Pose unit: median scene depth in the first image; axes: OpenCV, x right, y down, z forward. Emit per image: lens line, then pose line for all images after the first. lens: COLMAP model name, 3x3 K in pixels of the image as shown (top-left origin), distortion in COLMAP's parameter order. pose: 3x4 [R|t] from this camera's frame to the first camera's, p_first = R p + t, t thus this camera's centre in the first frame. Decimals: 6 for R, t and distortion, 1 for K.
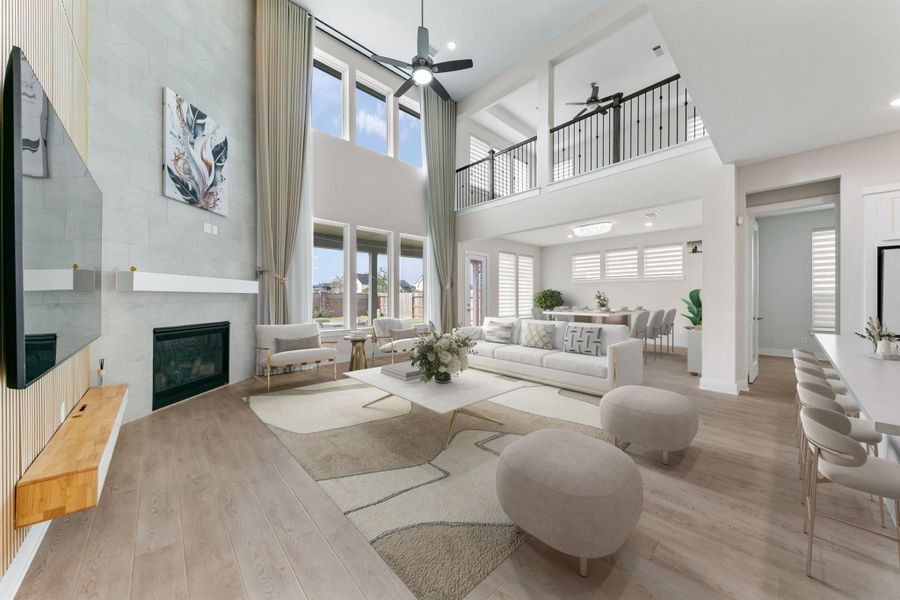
lens RADIAL K [[311.1, 0, 452.2], [0, 311.1, 298.9], [0, 0, 1]] dist [0.012415, -0.003880]
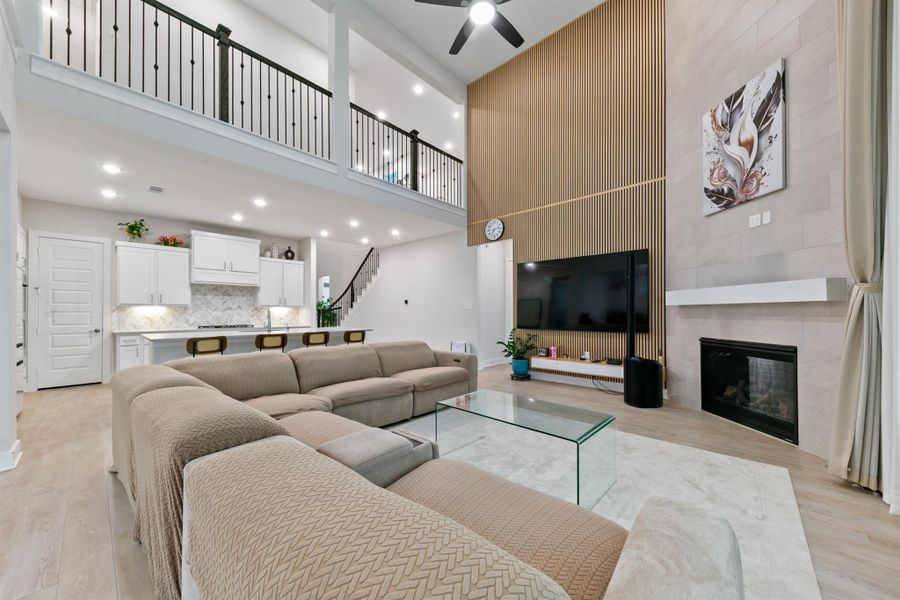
lens RADIAL K [[324.0, 0, 456.4], [0, 324.0, 310.3], [0, 0, 1]] dist [0.005044, -0.002726]
pose [[-0.995792, 0.000231, -0.091639, 0.035363], [0.000465, 0.999997, -0.002529, -0.001700], [0.091638, -0.002561, -0.995789, 1.731919]]
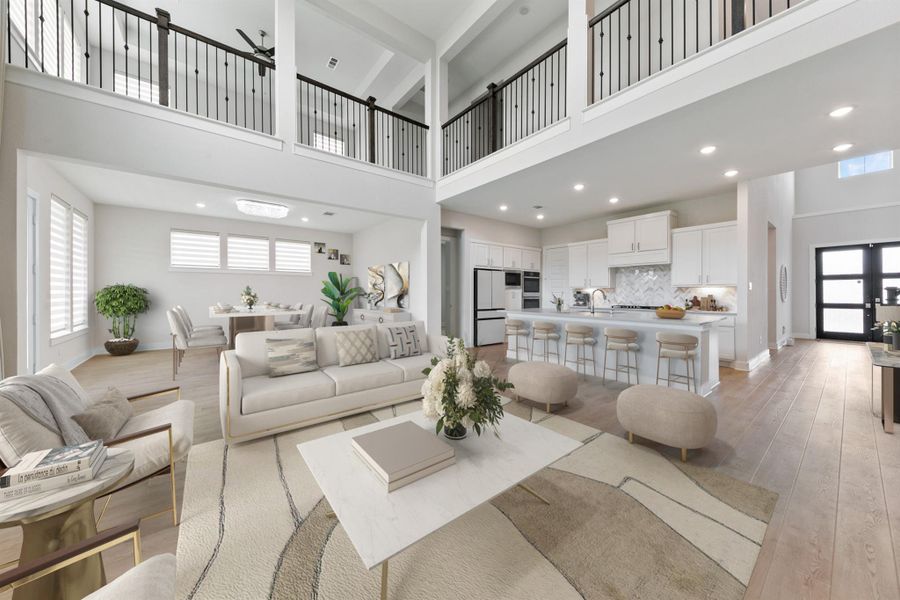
lens RADIAL K [[311.1, 0, 450.9], [0, 311.1, 291.6], [0, 0, 1]] dist [0.012415, -0.003880]
pose [[0.083384, 0.001629, 0.996516, -0.612092], [0.003024, 0.999994, -0.001887, -0.003636], [-0.996513, 0.003171, 0.083379, 0.808335]]
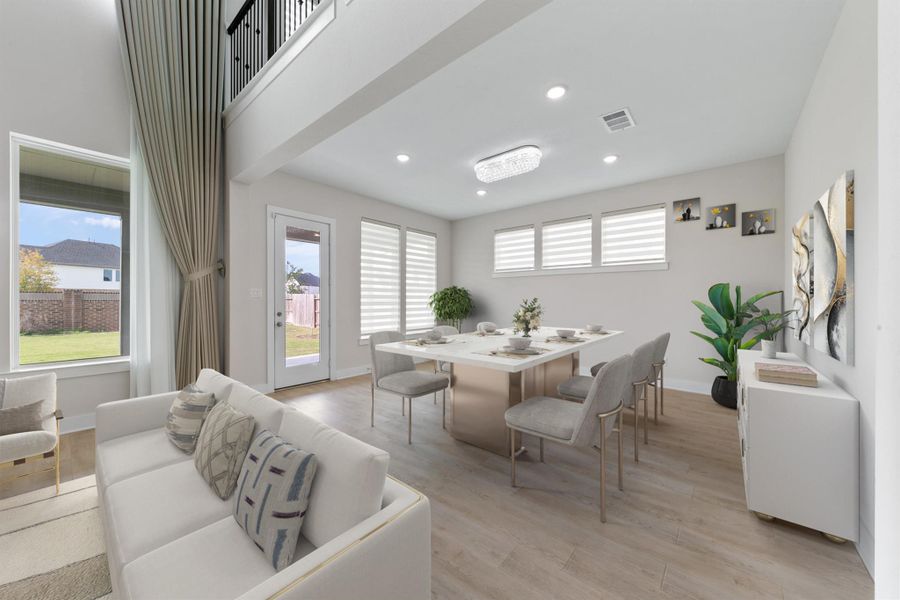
lens RADIAL K [[324.0, 0, 455.3], [0, 324.0, 298.1], [0, 0, 1]] dist [0.005044, -0.002726]
pose [[0.991914, 0.003705, 0.126858, 0.559149], [-0.002190, 0.999925, -0.012083, -0.003219], [-0.126894, 0.011707, 0.991847, 0.913677]]
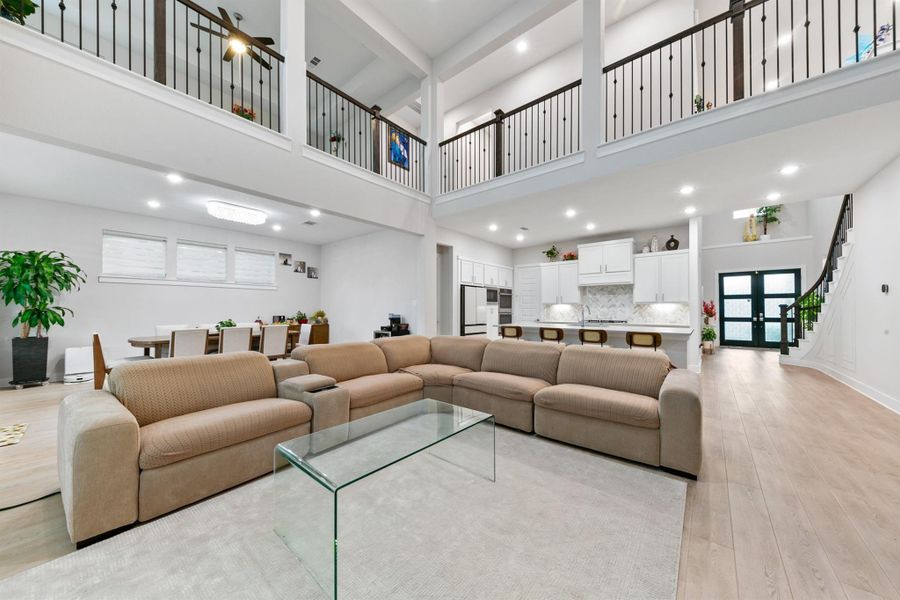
lens RADIAL K [[311.1, 0, 447.7], [0, 311.1, 307.4], [0, 0, 1]] dist [0.012415, -0.003880]
pose [[-0.126446, 0.003771, 0.991966, -0.626868], [0.001348, 0.999993, -0.003630, -0.000569], [-0.991973, 0.000878, -0.126450, 1.122277]]
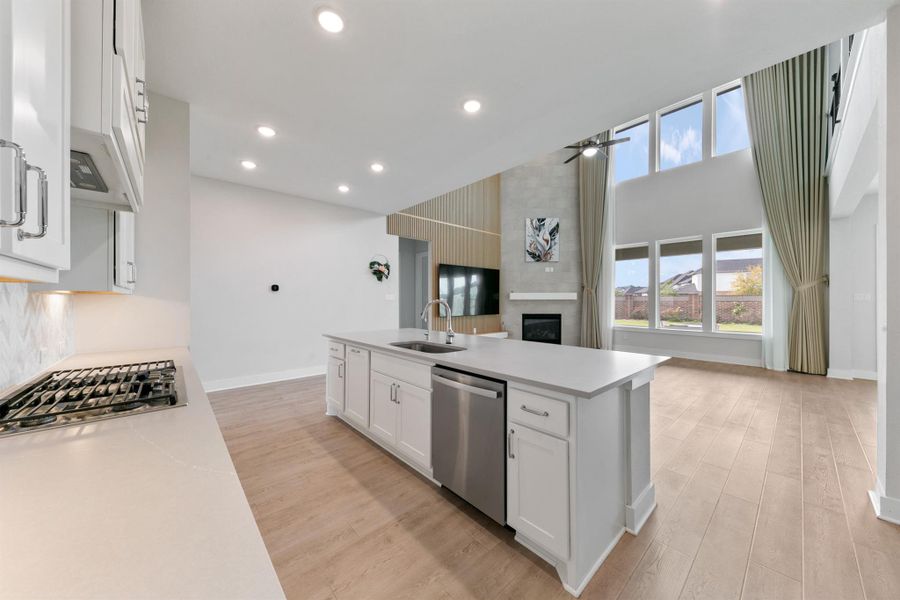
lens RADIAL K [[311.1, 0, 449.5], [0, 311.1, 301.1], [0, 0, 1]] dist [0.012415, -0.003880]
pose [[-0.029367, 0.003188, -0.999564, 1.378532], [-0.000384, 0.999995, 0.003200, -0.015684], [0.999569, 0.000478, -0.029365, 0.386939]]
